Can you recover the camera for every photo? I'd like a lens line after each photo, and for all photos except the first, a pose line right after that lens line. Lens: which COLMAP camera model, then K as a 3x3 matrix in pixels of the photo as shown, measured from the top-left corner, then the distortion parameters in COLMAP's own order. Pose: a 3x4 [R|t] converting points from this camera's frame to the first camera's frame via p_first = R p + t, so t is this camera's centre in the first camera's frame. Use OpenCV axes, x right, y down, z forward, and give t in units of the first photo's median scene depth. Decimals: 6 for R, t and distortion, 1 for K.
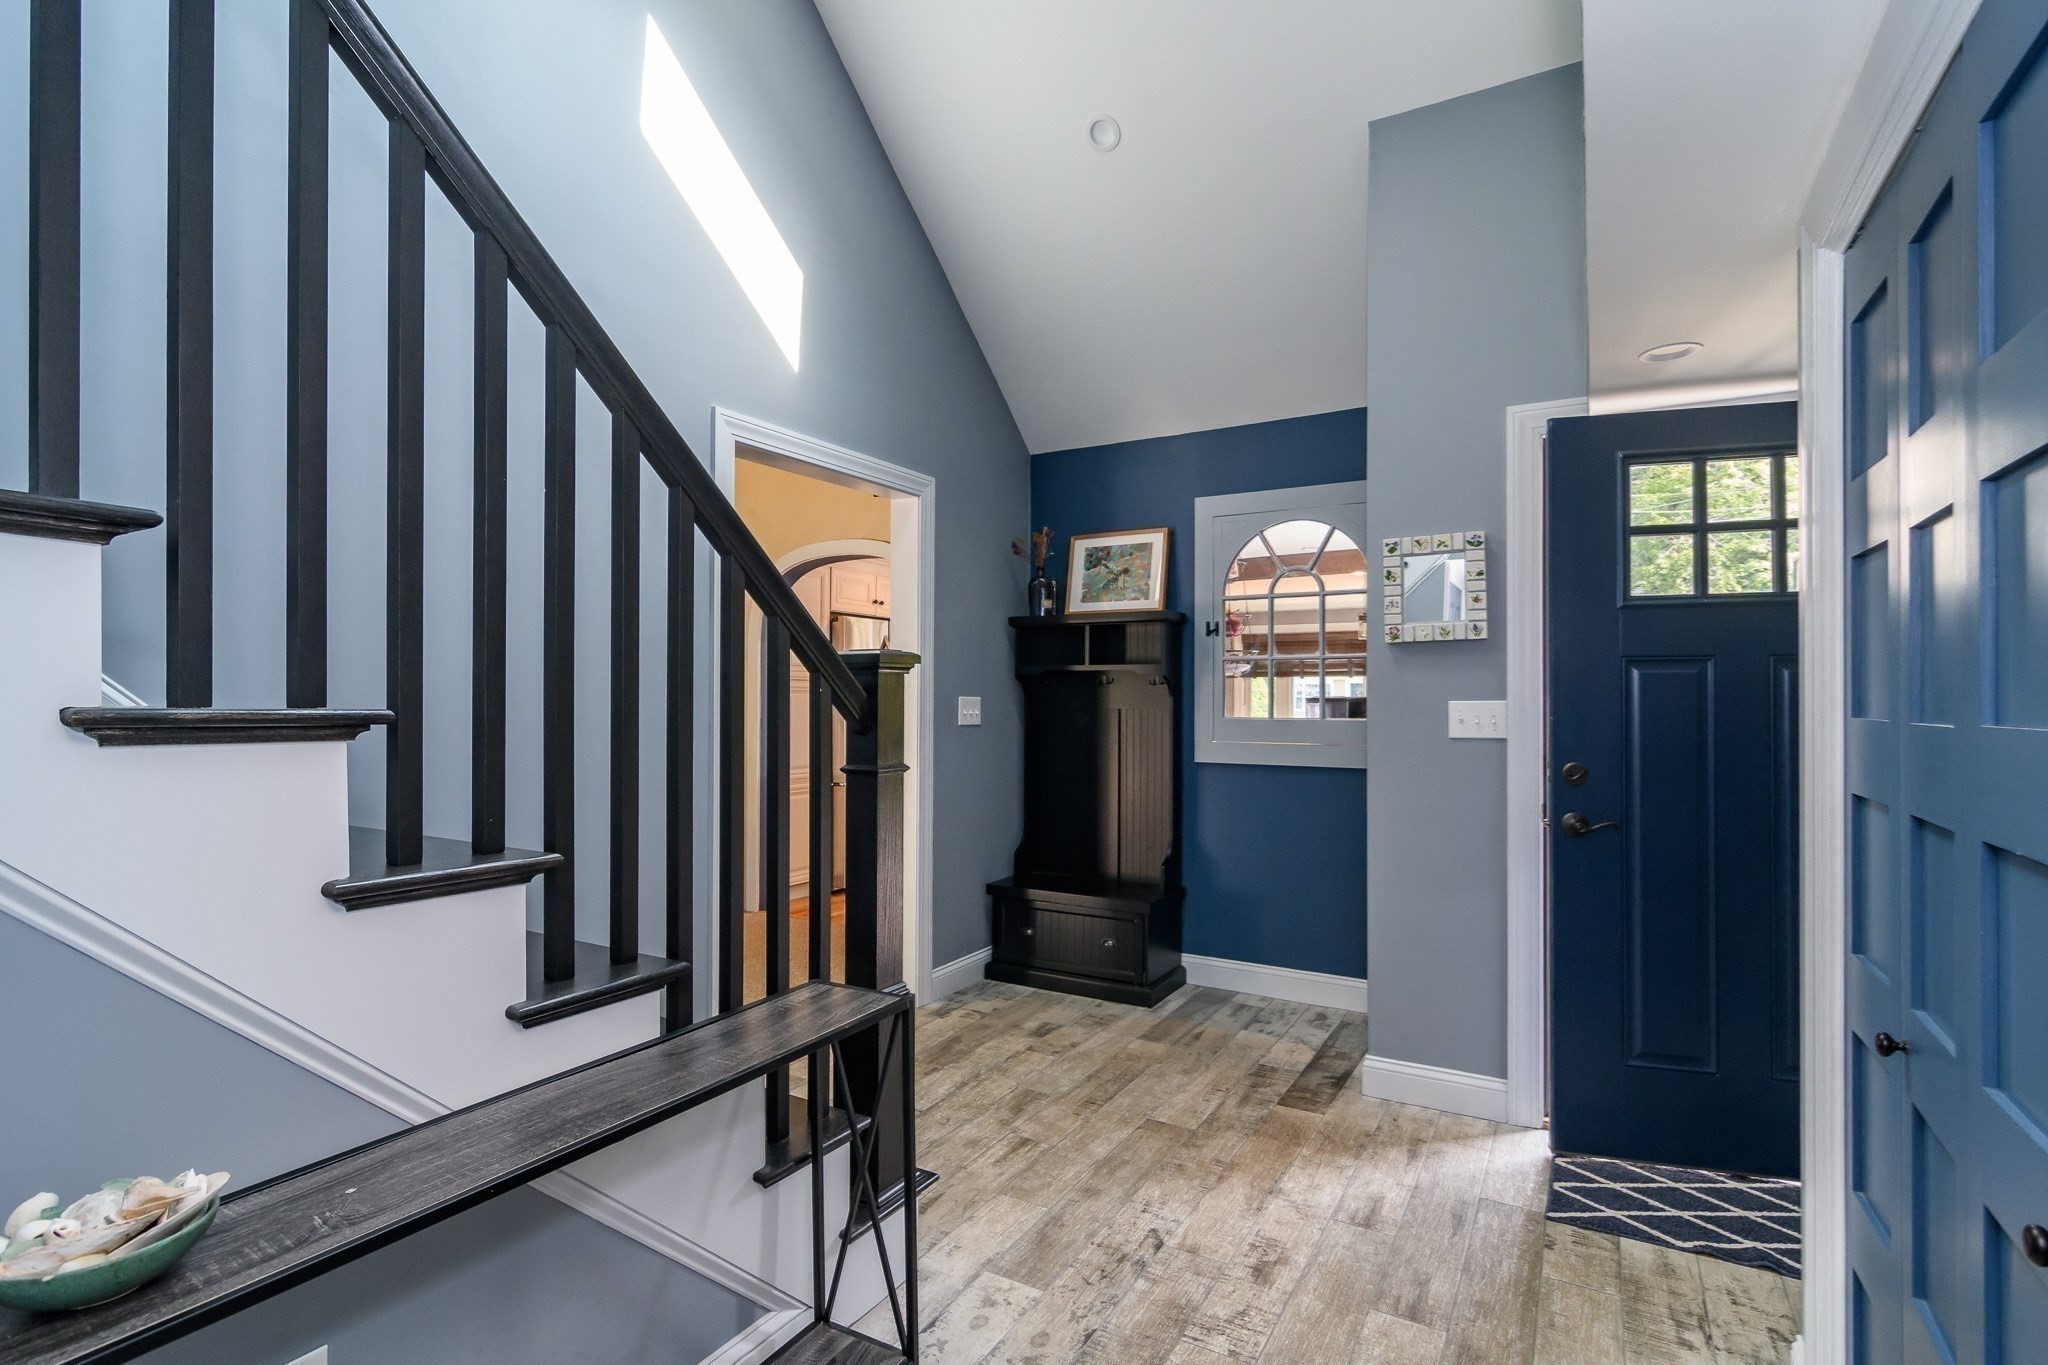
lens RADIAL K [[997.5, 0, 1109.1], [0, 997.5, 645.3], [0, 0, 1]] dist [0.003308, 0.000097]
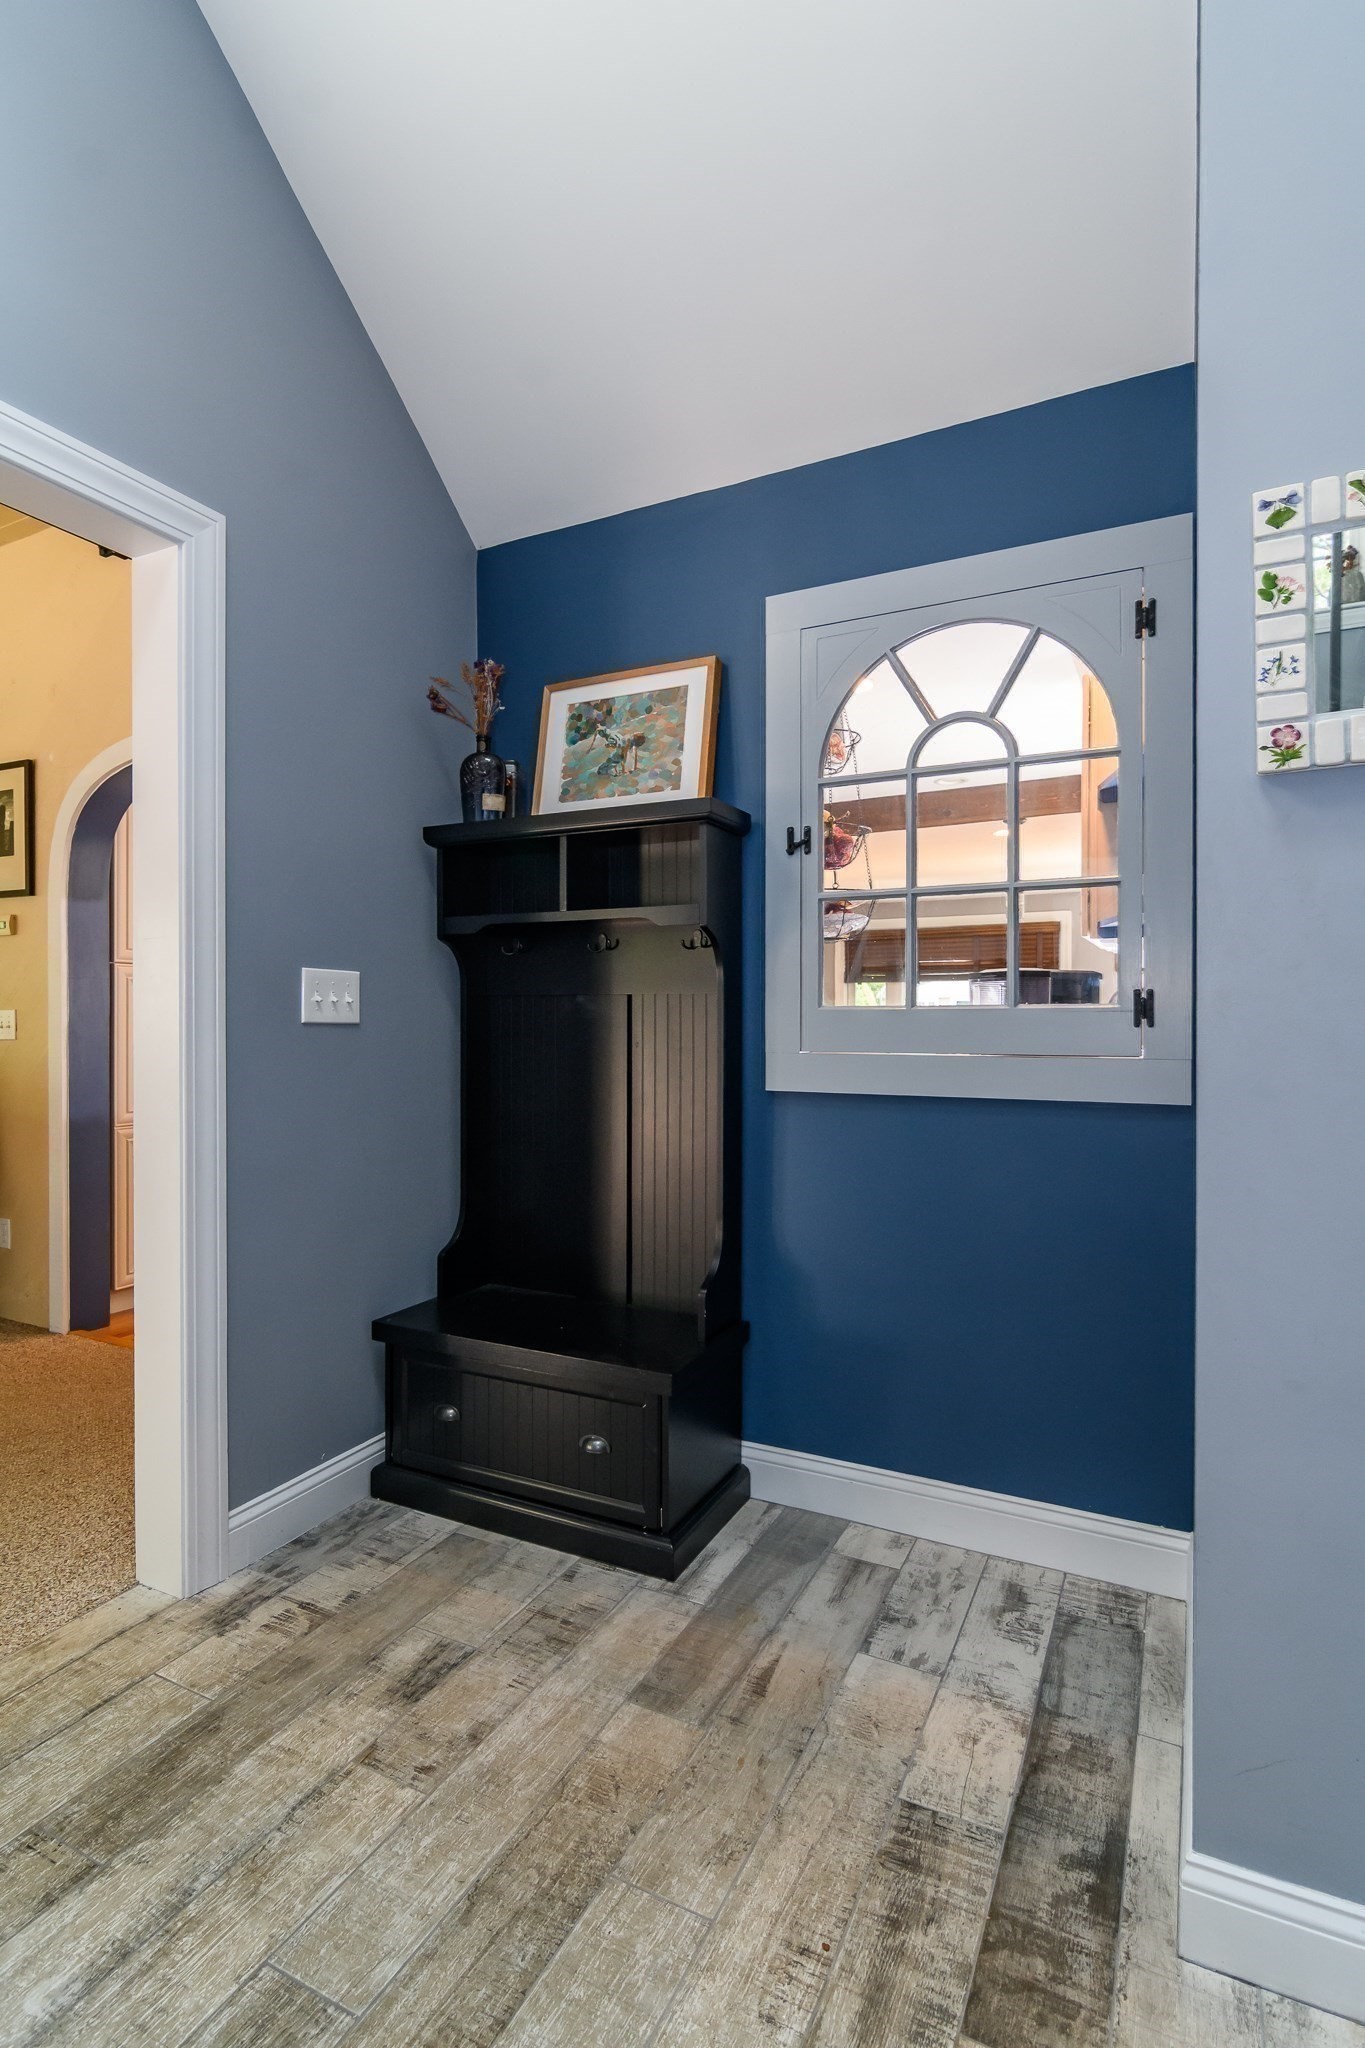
lens RADIAL K [[1008.4, 0, 678.7], [0, 1008.4, 1022.1], [0, 0, 1]] dist [-0.006473, -0.000448]
pose [[0.999580, -0.006946, -0.028128, 0.060401], [0.008516, 0.998389, 0.056091, 0.055001], [0.027694, -0.056307, 0.998029, 0.510498]]
